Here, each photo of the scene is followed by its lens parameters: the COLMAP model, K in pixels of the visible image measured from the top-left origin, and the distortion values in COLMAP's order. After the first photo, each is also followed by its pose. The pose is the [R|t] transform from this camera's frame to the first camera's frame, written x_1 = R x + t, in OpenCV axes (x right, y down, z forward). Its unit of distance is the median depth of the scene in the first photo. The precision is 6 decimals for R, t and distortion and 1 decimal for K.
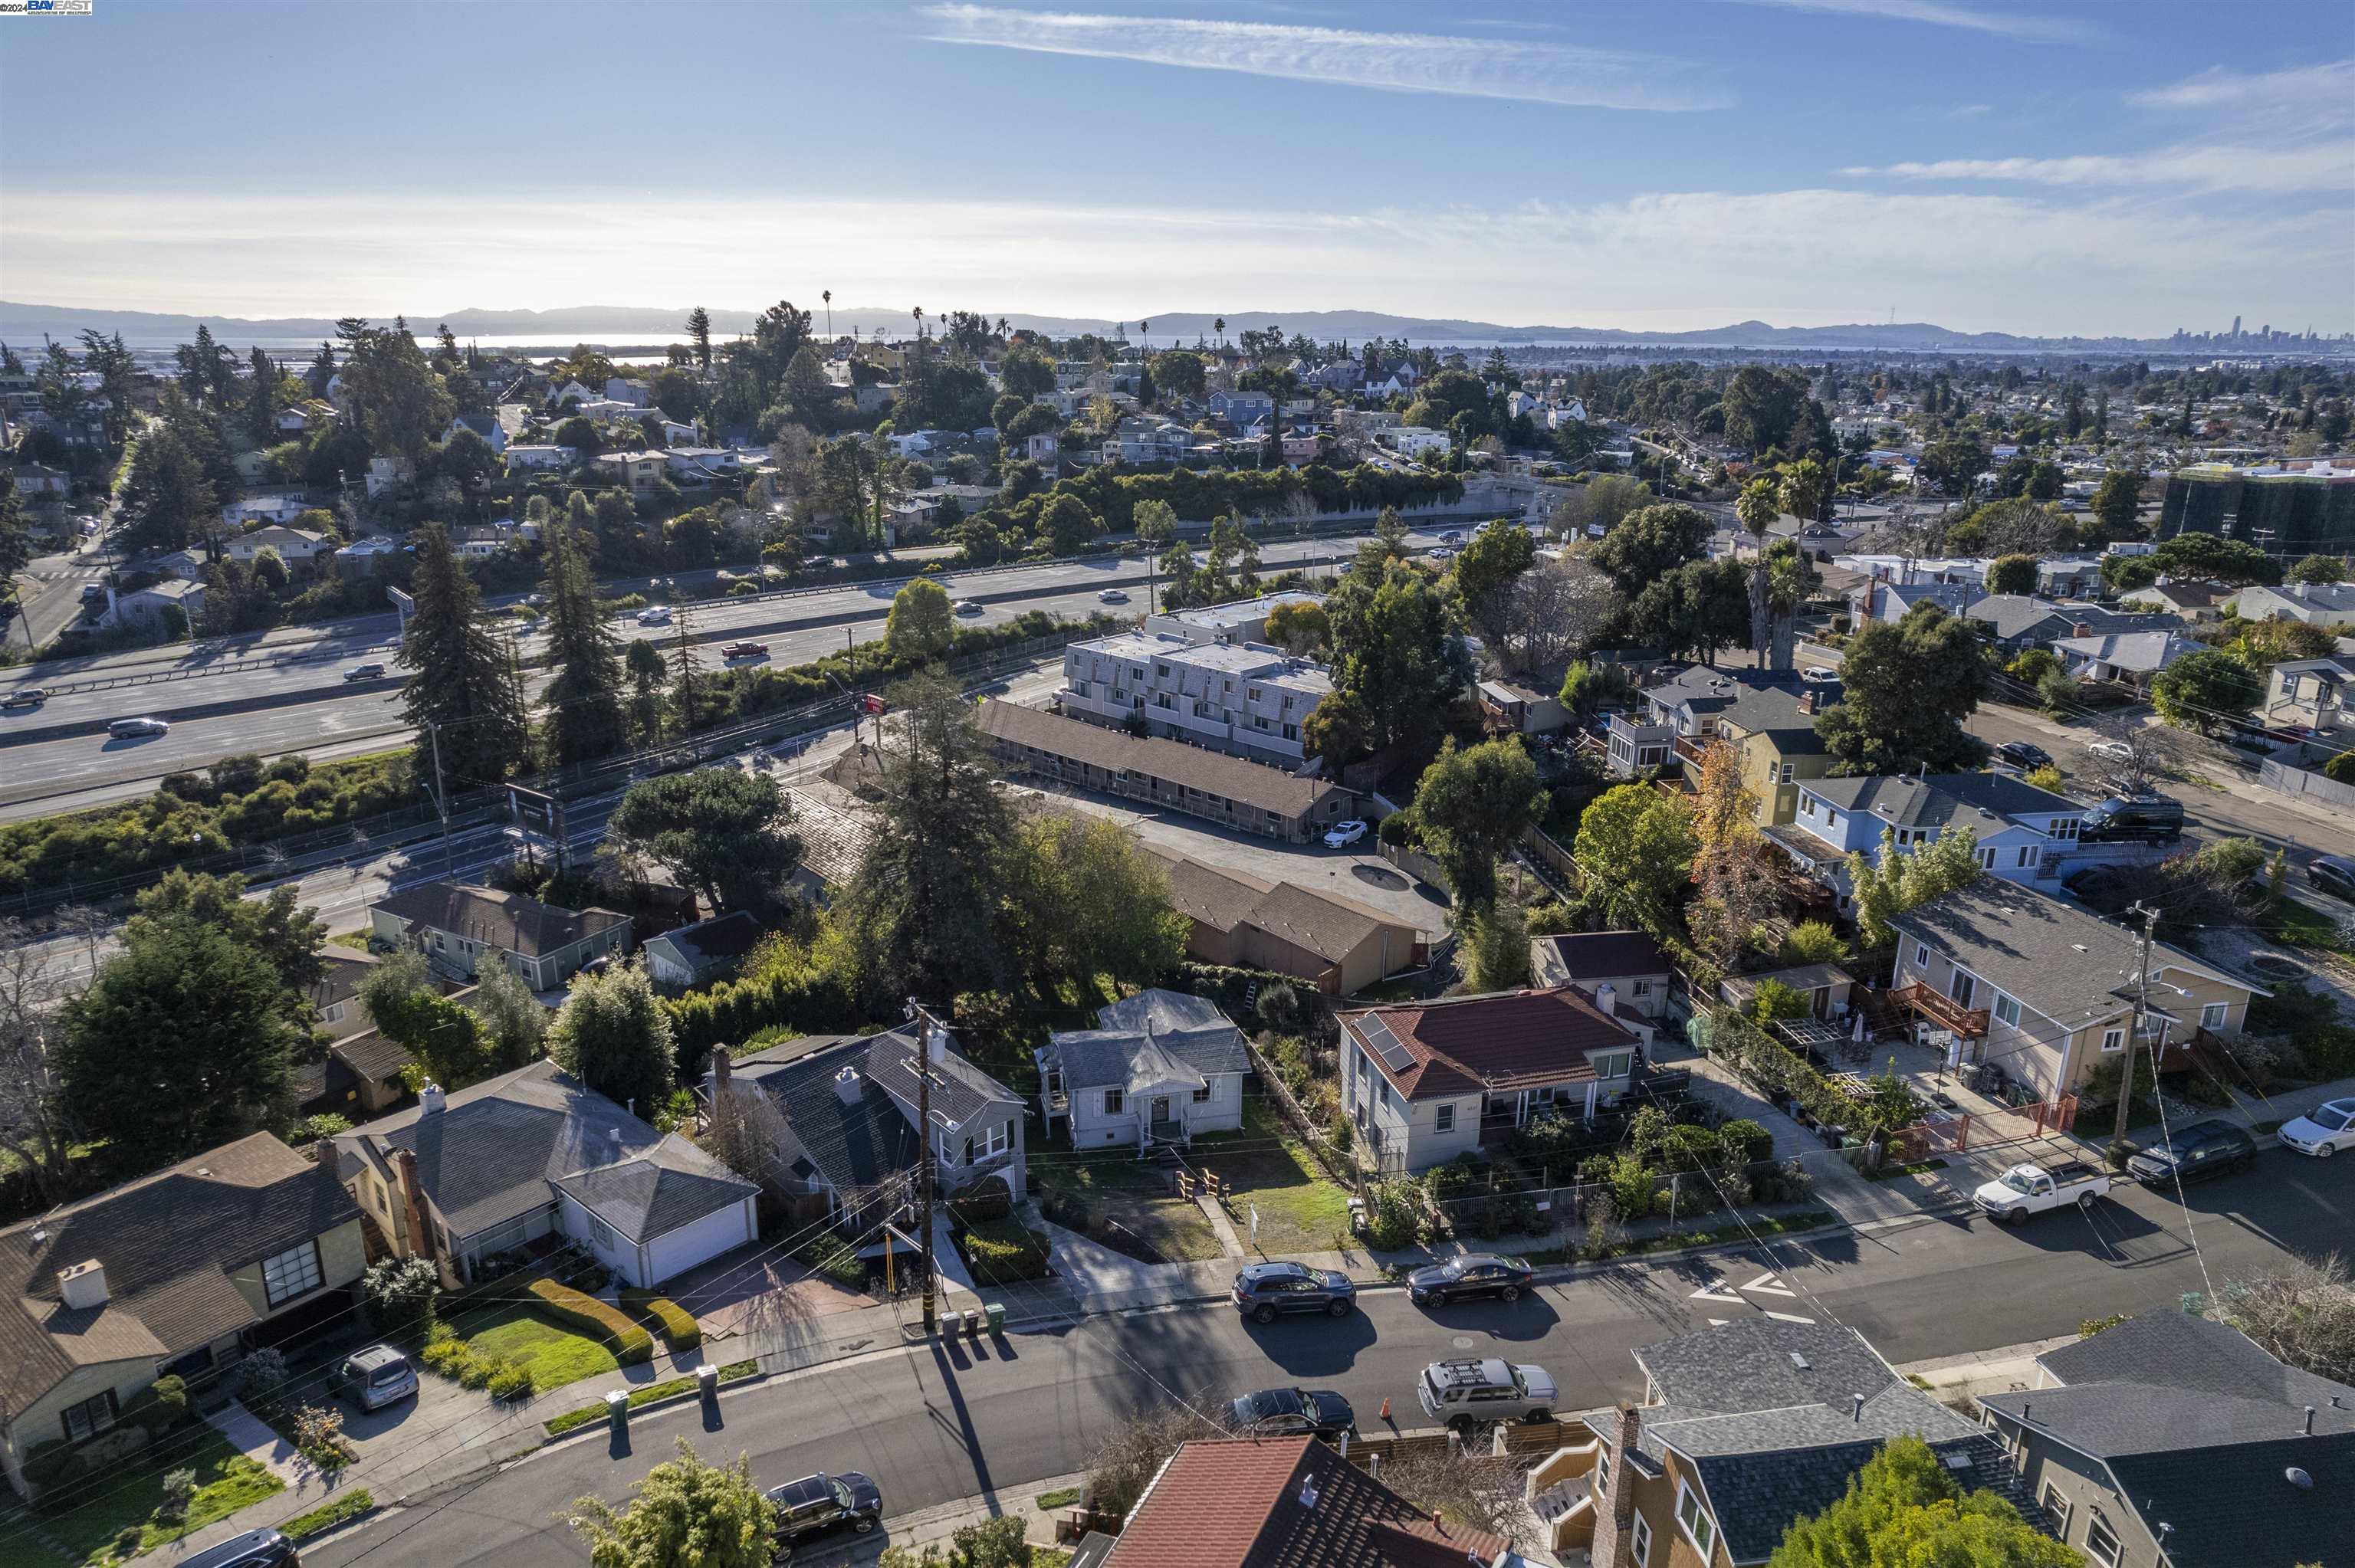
lens RADIAL K [[1501.3, 0, 1179.9], [0, 1501.3, 792.0], [0, 0, 1]] dist [-0.074853, 0.071714]
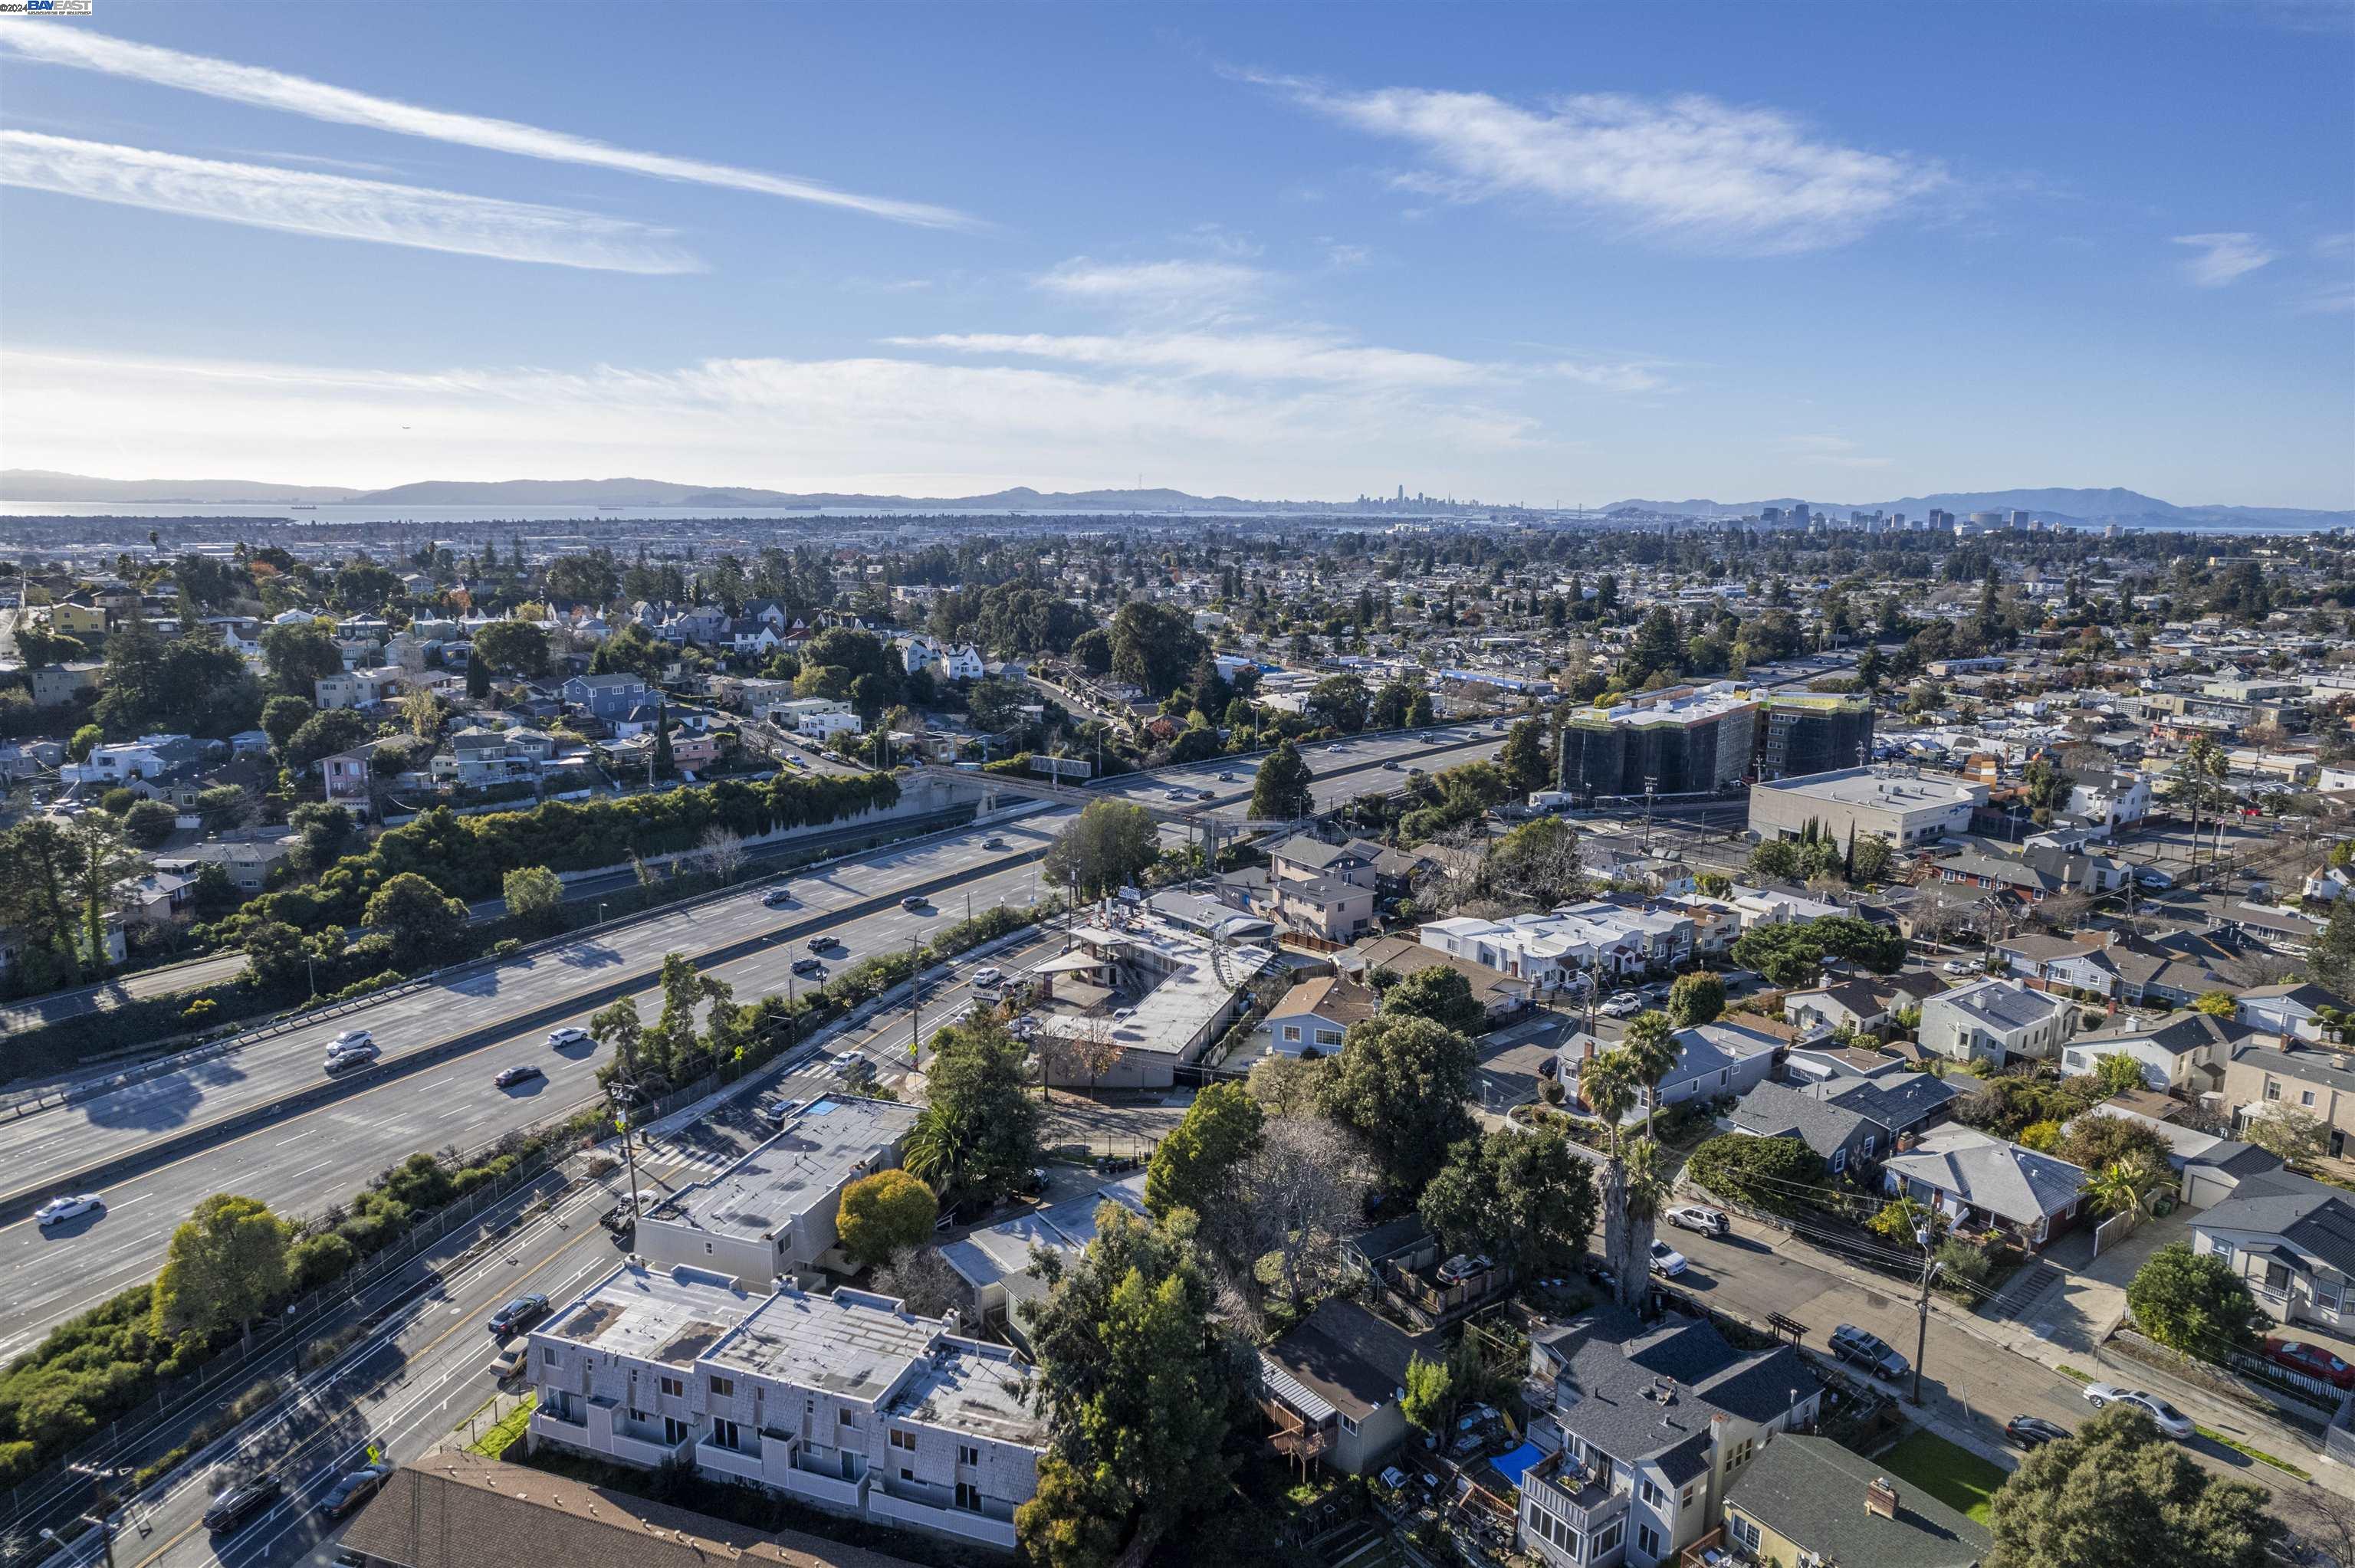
lens RADIAL K [[1508.9, 0, 1175.8], [0, 1508.9, 785.0], [0, 0, 1]] dist [-0.086317, 0.087429]
pose [[0.898532, -0.076699, 0.432154, -0.099697], [0.124044, 0.988849, -0.082411, -0.286338], [-0.421014, 0.127655, 0.898026, 0.393086]]
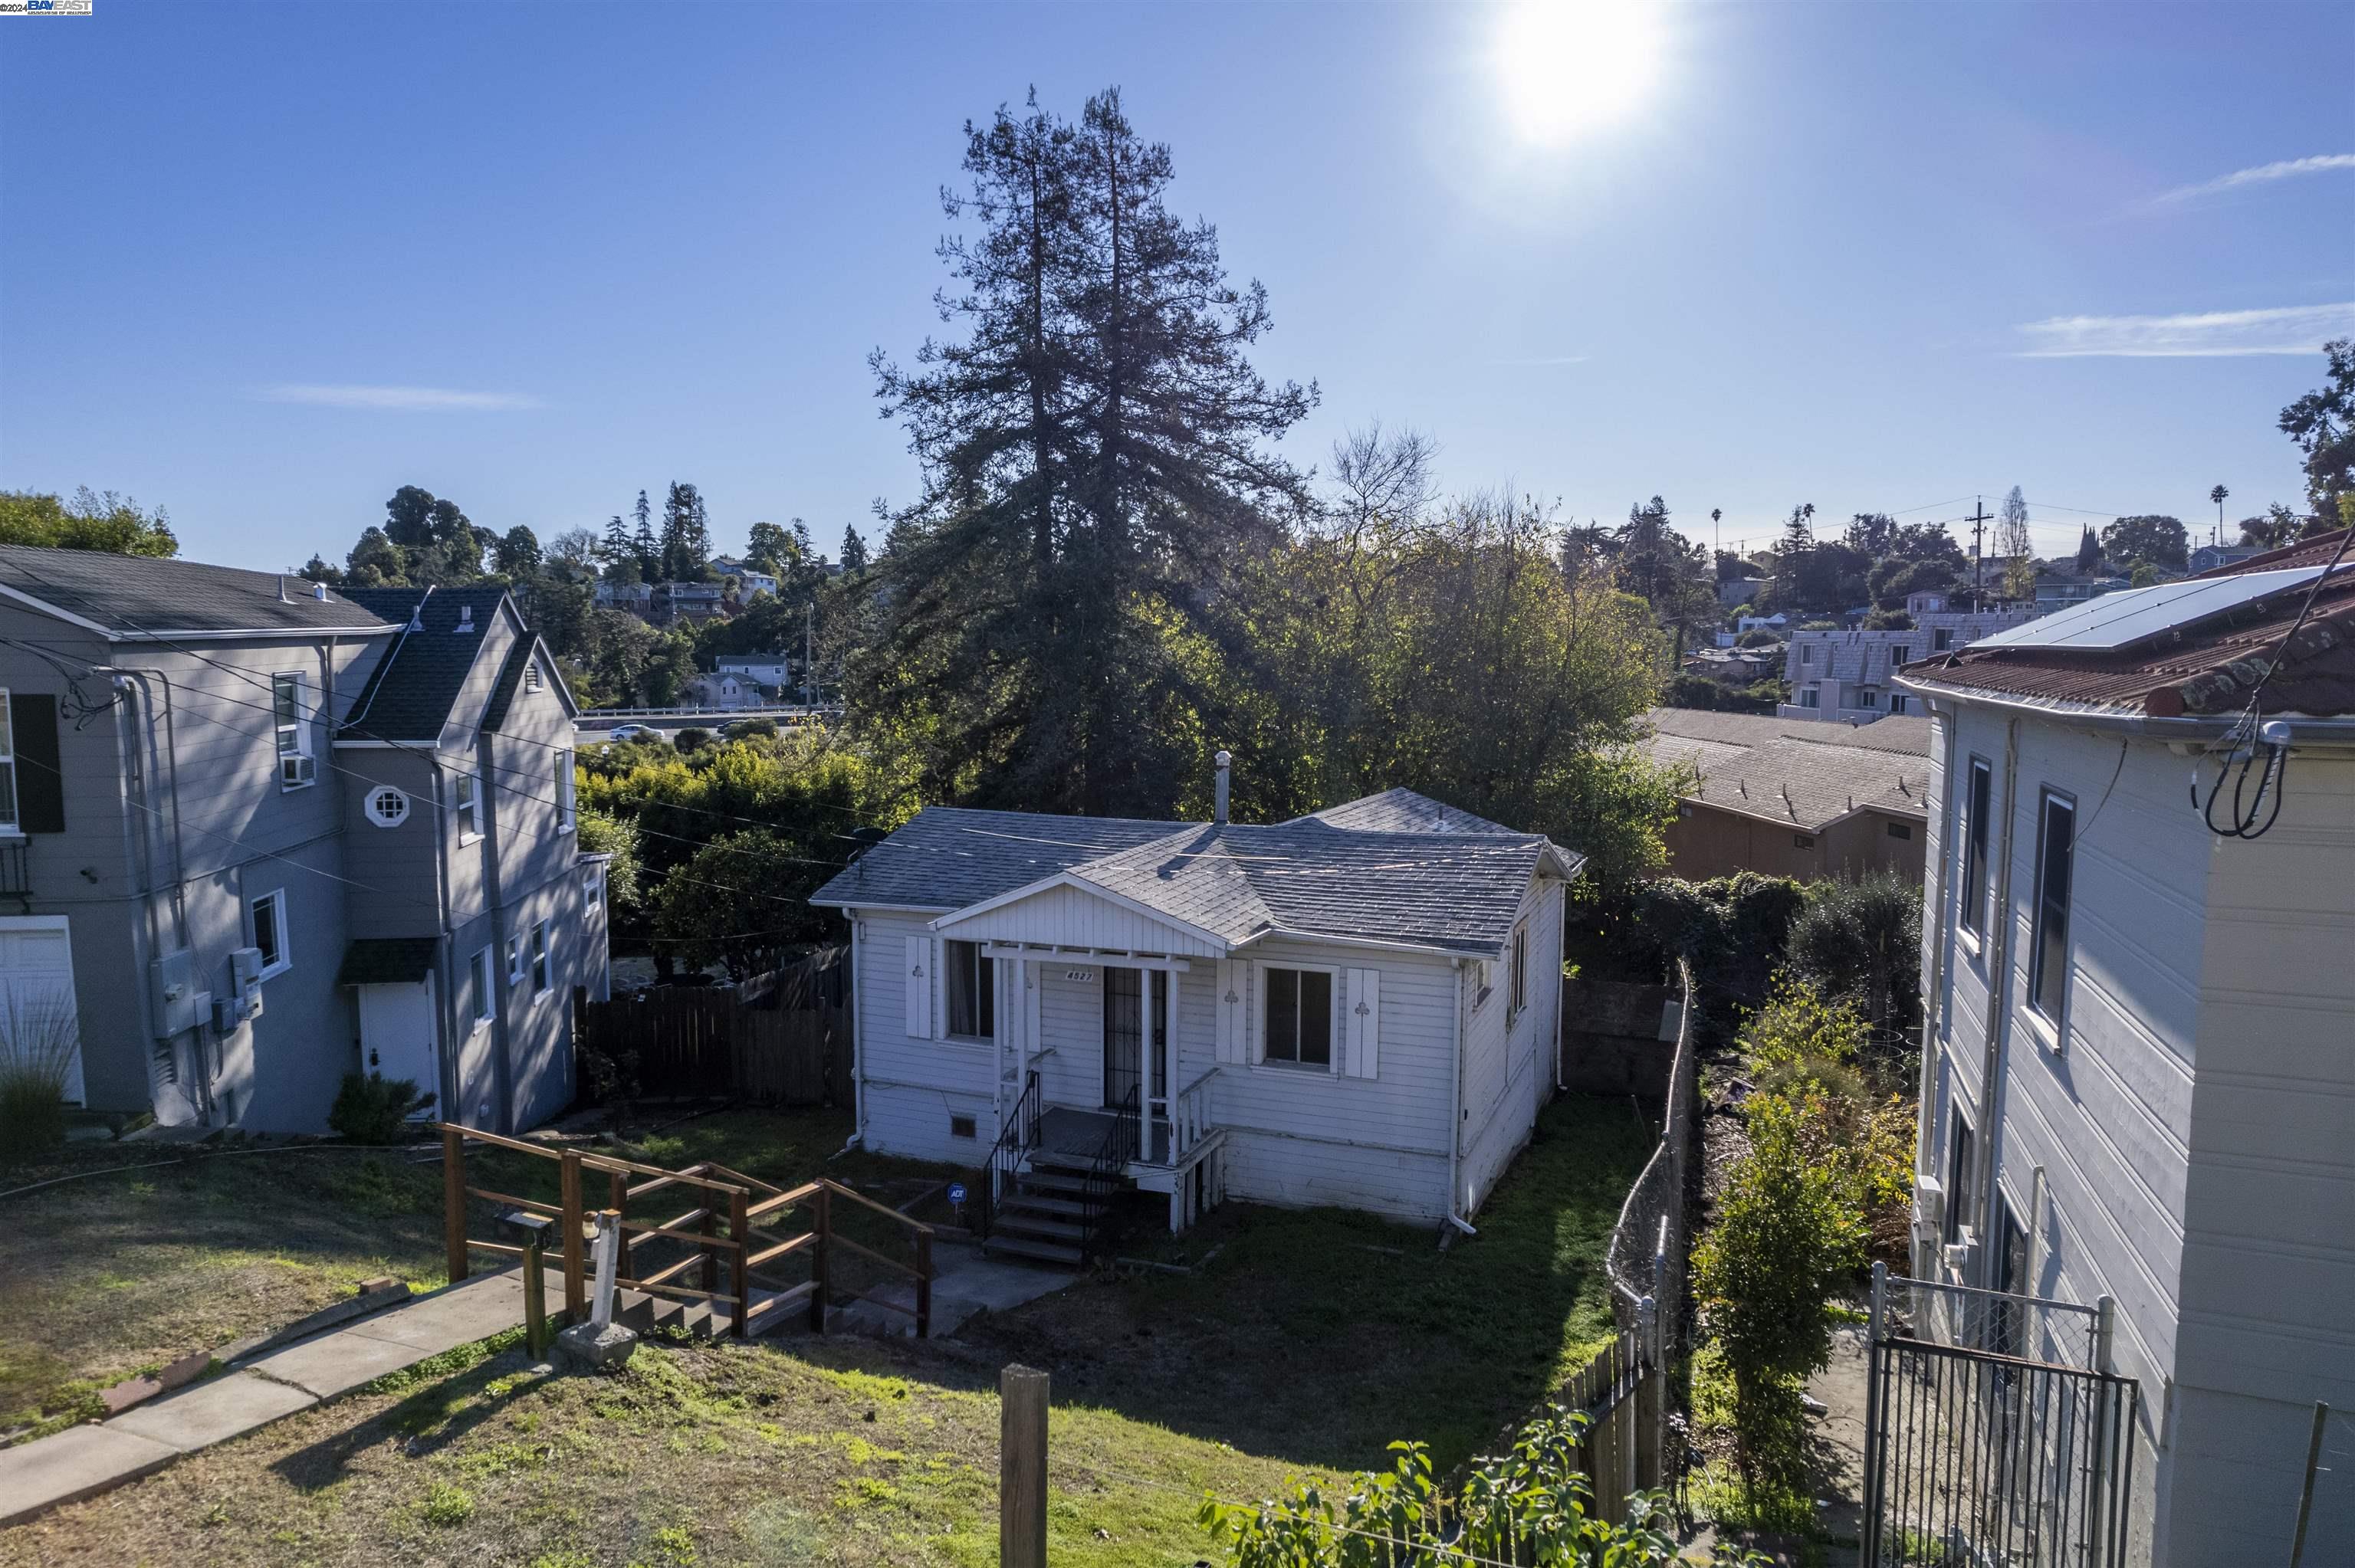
lens RADIAL K [[1506.5, 0, 1178.6], [0, 1506.5, 786.7], [0, 0, 1]] dist [-0.079969, 0.075099]
pose [[0.822625, 0.051226, -0.566273, 0.080238], [-0.168208, 0.973279, -0.156311, 0.122133], [0.543134, 0.223837, 0.809260, 0.467891]]
